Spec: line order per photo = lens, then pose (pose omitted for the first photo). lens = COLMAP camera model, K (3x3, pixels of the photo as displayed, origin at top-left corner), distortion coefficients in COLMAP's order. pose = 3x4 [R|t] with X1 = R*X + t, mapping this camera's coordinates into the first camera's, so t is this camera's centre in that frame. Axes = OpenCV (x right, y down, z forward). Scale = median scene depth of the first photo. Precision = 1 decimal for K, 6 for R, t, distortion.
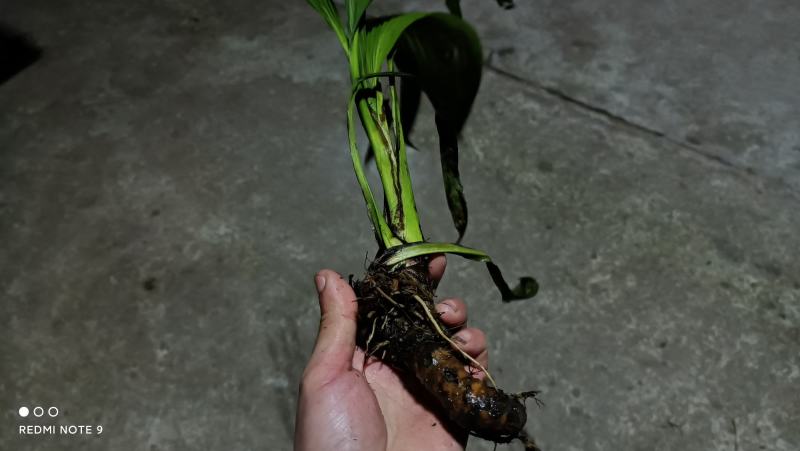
lens RADIAL K [[595.7, 0, 400.0], [0, 595.7, 225.5], [0, 0, 1]] dist [0.000608, -0.003942]
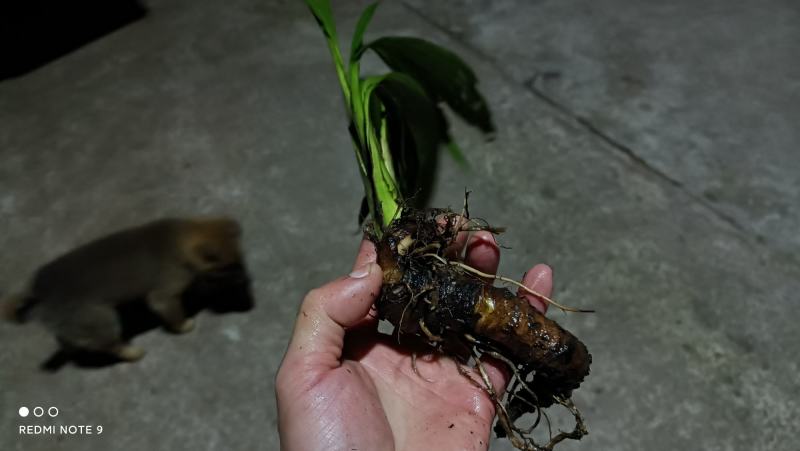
lens RADIAL K [[595.7, 0, 400.0], [0, 595.7, 225.5], [0, 0, 1]] dist [0.000608, -0.003942]
pose [[0.962365, 0.205393, -0.177956, 0.203089], [-0.207850, 0.978148, 0.004928, -0.000118], [0.175080, 0.032246, 0.984026, -0.014977]]
